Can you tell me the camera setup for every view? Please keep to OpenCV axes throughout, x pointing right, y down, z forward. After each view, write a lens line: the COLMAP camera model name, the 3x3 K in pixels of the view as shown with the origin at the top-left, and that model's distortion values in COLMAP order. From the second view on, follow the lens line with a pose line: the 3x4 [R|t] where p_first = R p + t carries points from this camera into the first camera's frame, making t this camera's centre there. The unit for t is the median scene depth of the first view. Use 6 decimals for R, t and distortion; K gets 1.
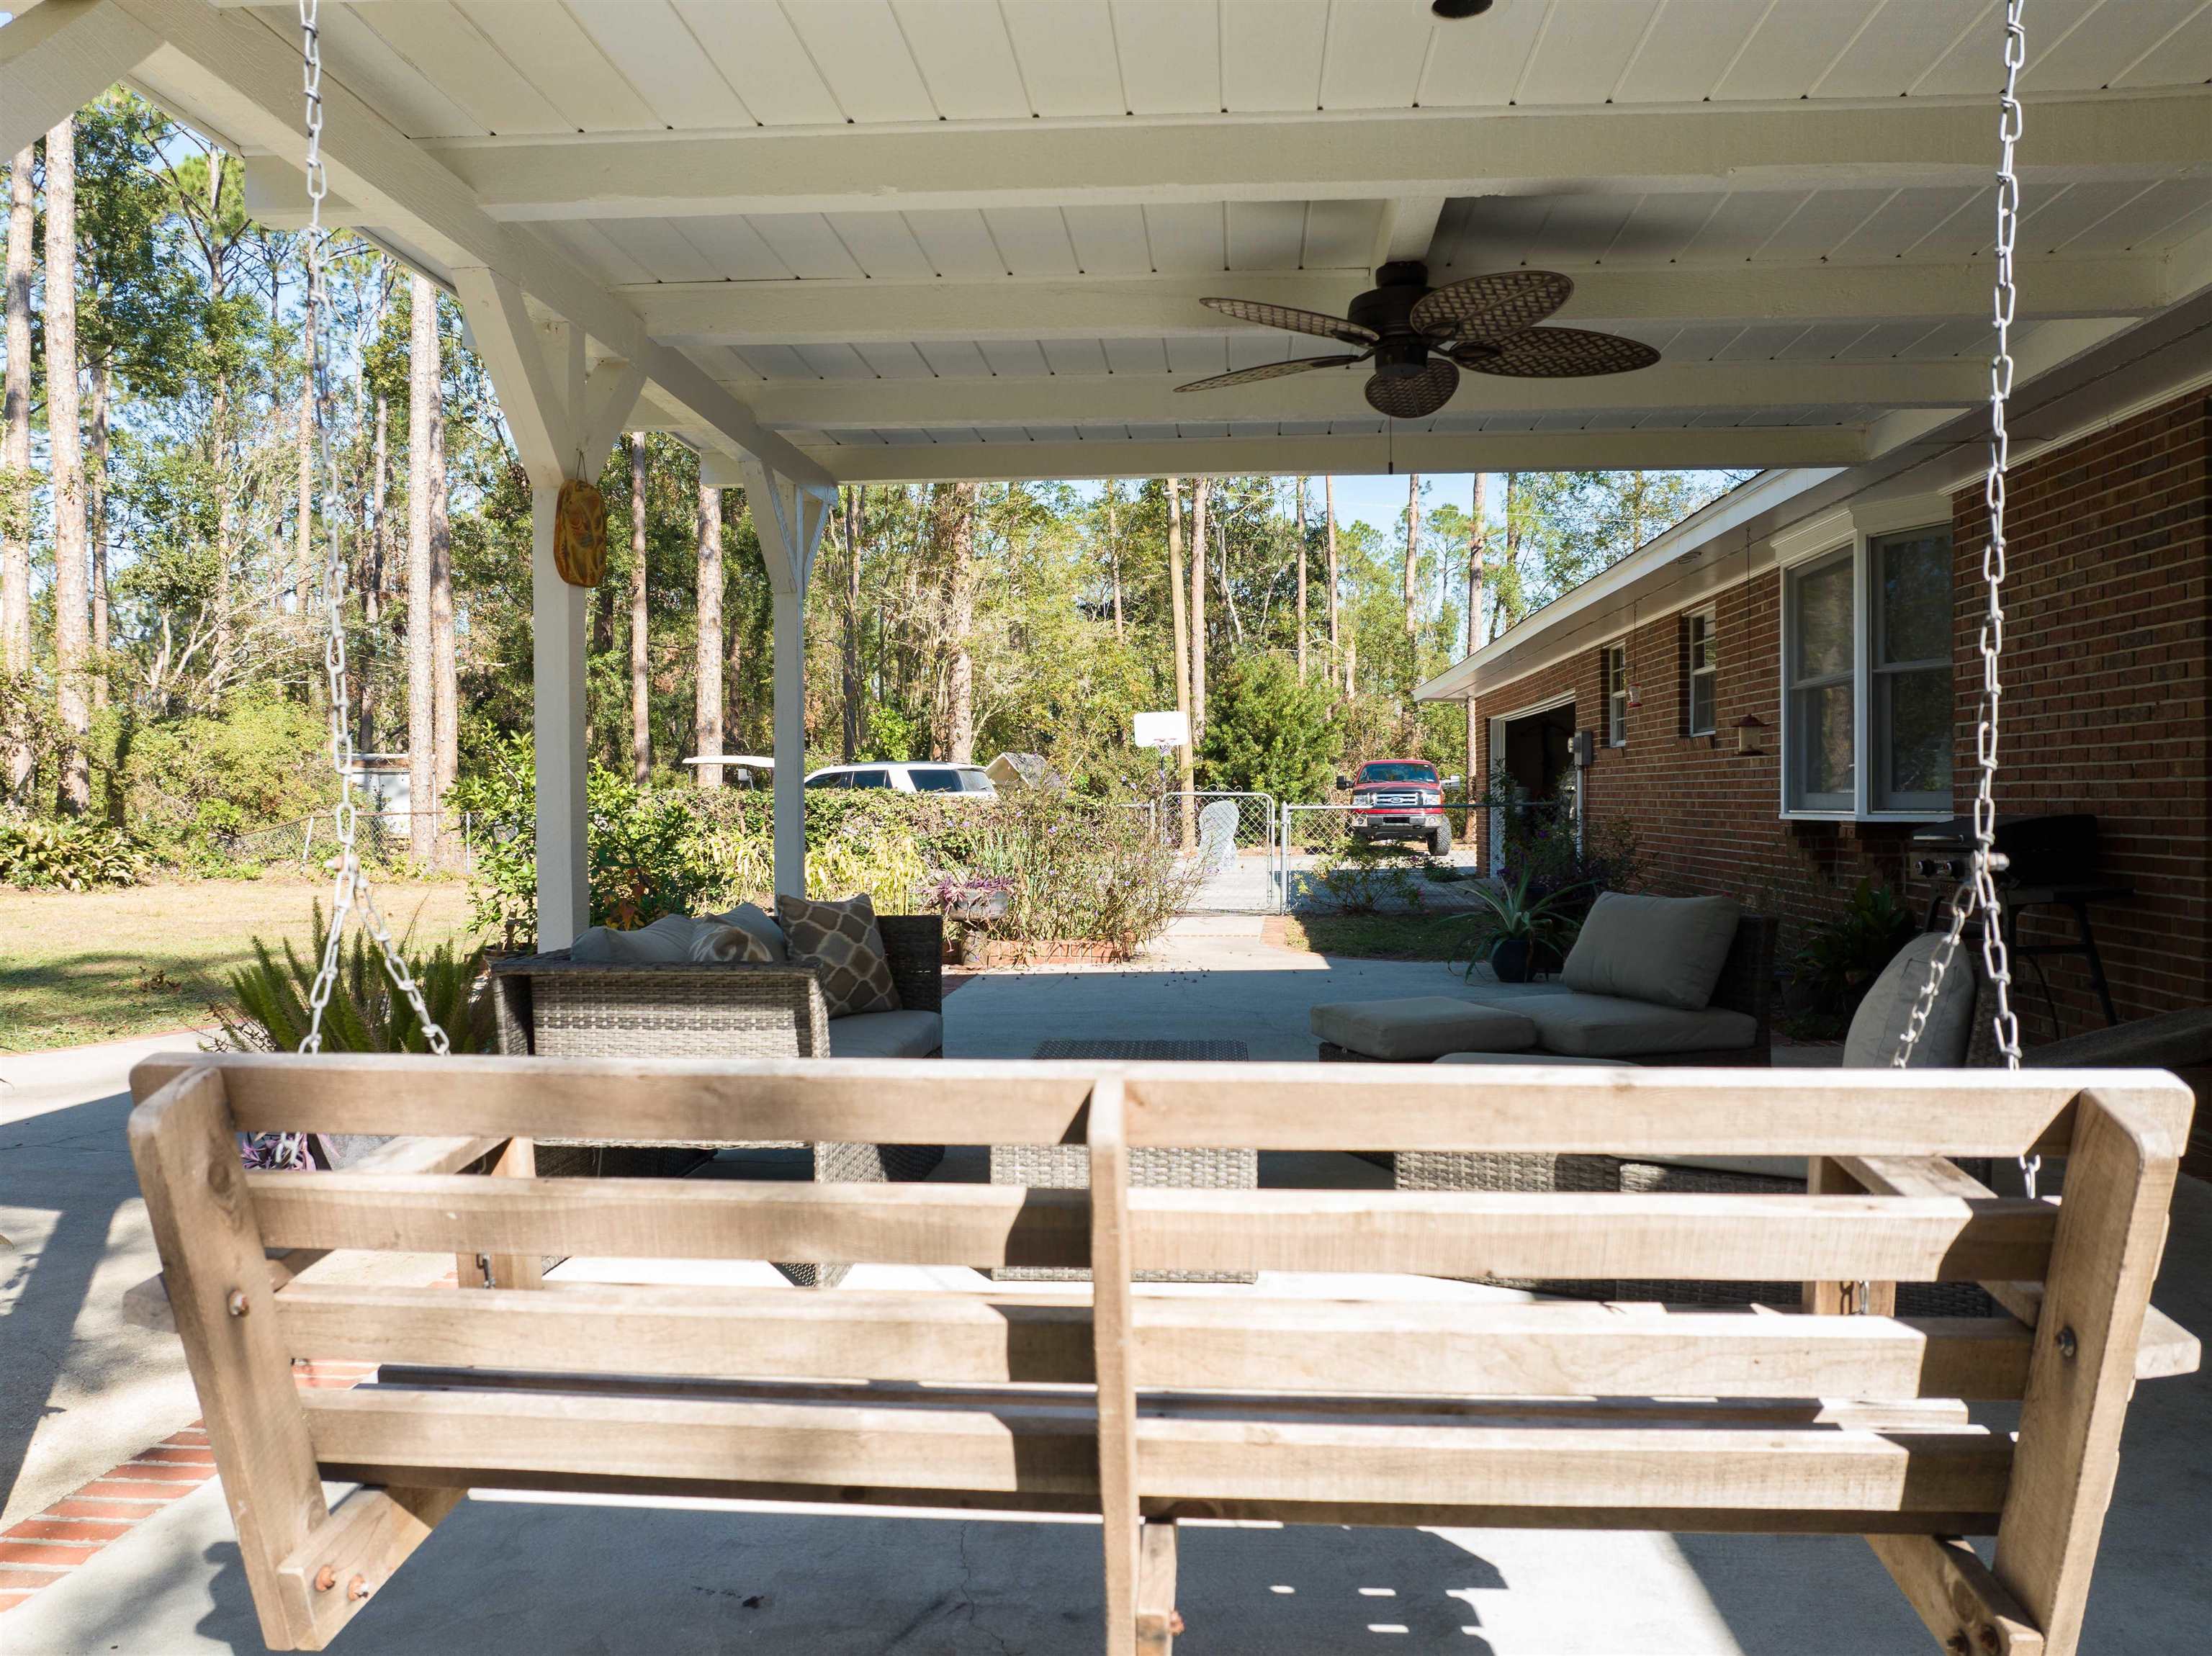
lens RADIAL K [[1560.6, 0, 1106.0], [0, 1560.6, 828.0], [0, 0, 1]] dist [-0.062805, 0.022236]
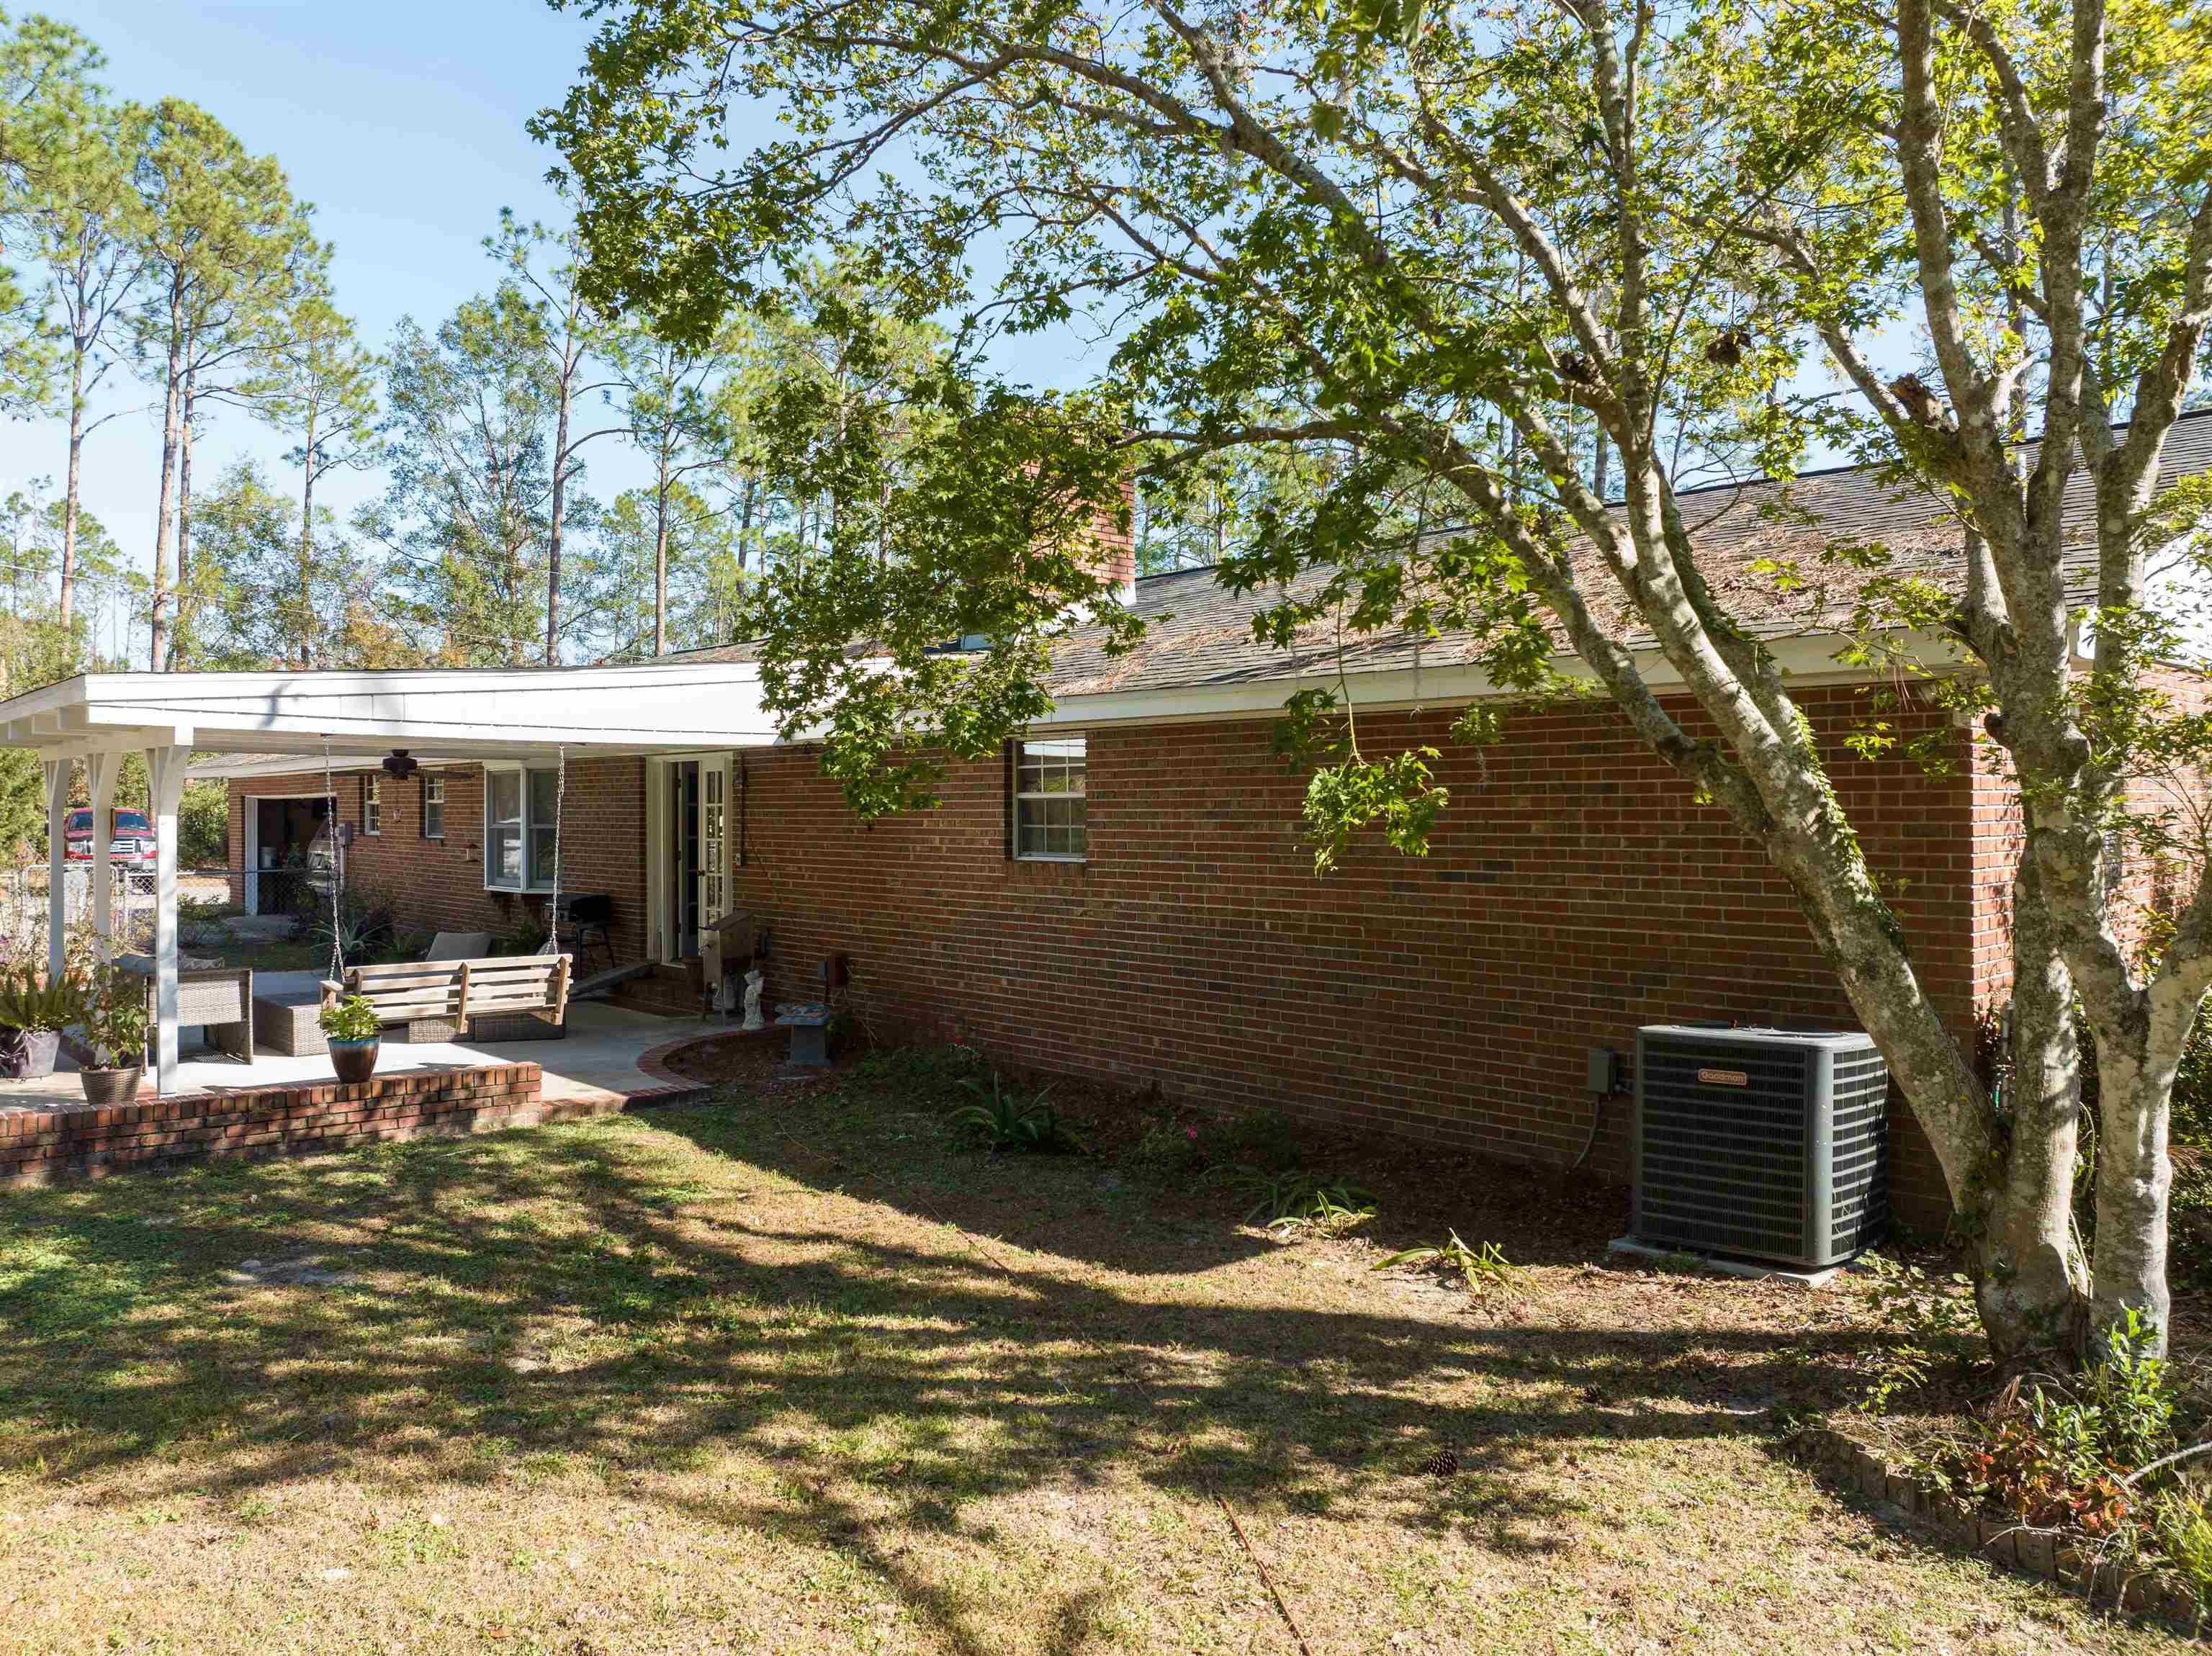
lens RADIAL K [[1560.6, 0, 1106.0], [0, 1560.6, 828.0], [0, 0, 1]] dist [-0.062805, 0.022236]
pose [[0.674174, 0.000374, 0.738572, -1.018664], [0.007289, 0.999948, -0.007159, -0.131439], [-0.738536, 0.010209, 0.674136, -1.939533]]
